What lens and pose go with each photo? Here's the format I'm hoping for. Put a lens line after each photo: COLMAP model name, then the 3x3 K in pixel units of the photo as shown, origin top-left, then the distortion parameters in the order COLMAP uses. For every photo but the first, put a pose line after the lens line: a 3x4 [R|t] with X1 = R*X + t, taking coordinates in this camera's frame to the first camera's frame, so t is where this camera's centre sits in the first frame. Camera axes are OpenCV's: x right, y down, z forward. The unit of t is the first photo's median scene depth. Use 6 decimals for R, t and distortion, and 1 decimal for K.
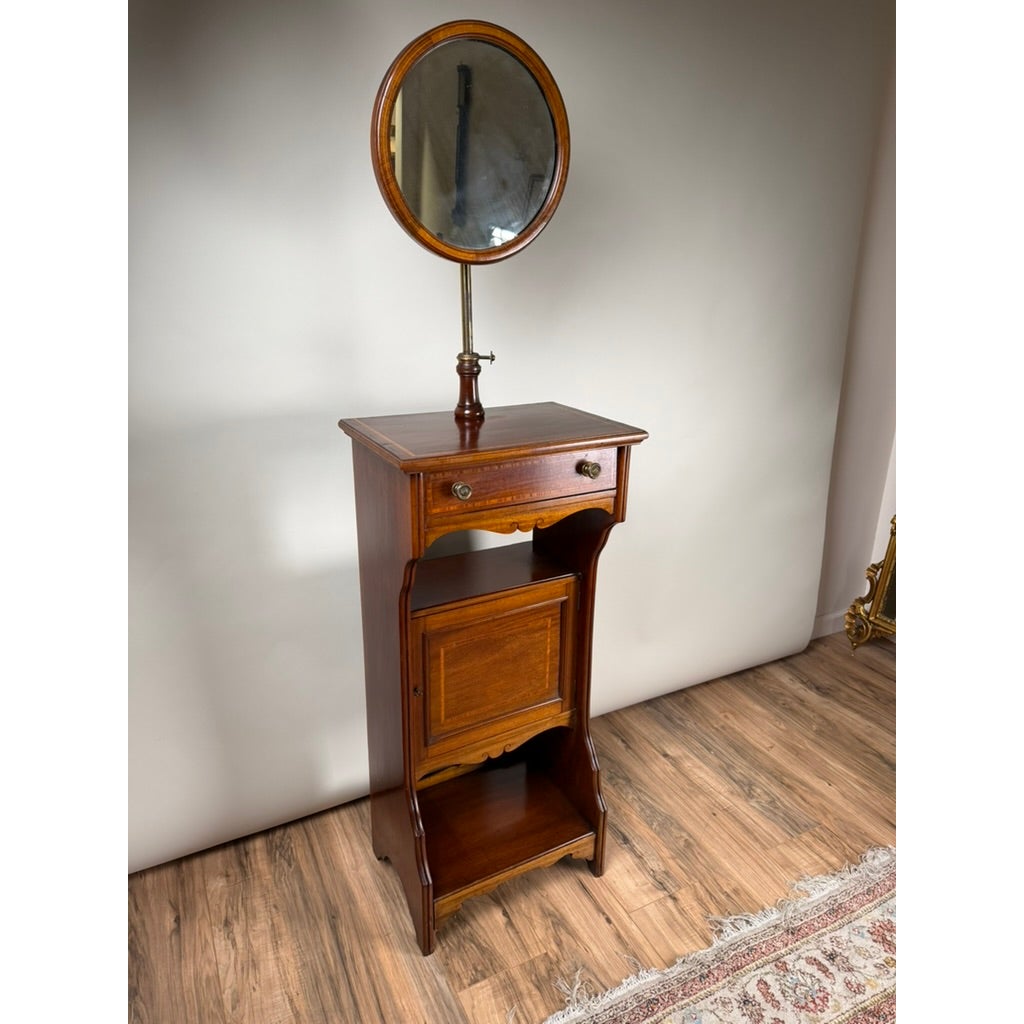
lens RADIAL K [[737.3, 0, 508.1], [0, 737.3, 496.3], [0, 0, 1]] dist [-0.002408, 0.001096]
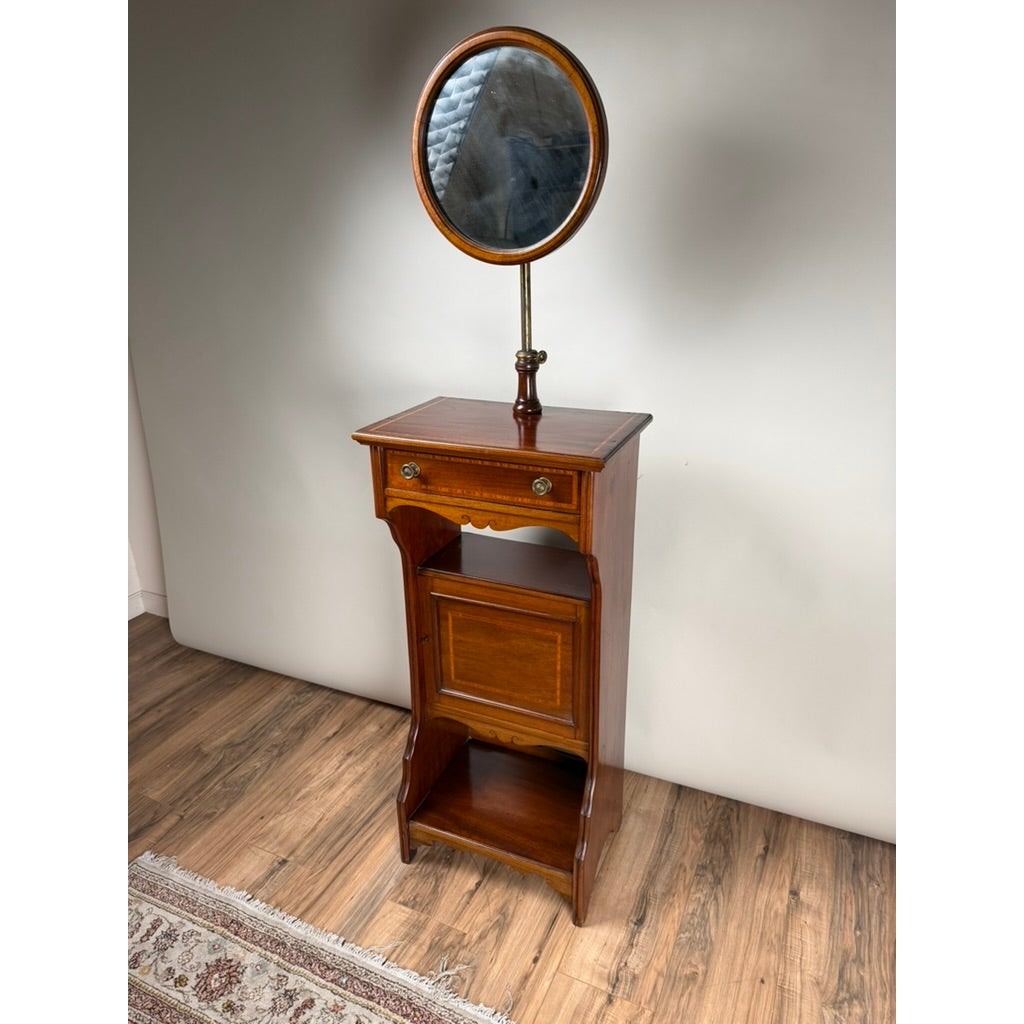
lens RADIAL K [[737.3, 0, 512.9], [0, 737.3, 493.2], [0, 0, 1]] dist [-0.002408, 0.001096]
pose [[0.611873, 0.247748, -0.751154, 0.697930], [-0.226942, 0.964738, 0.133332, -0.125595], [0.757699, 0.088886, 0.646522, 0.319728]]
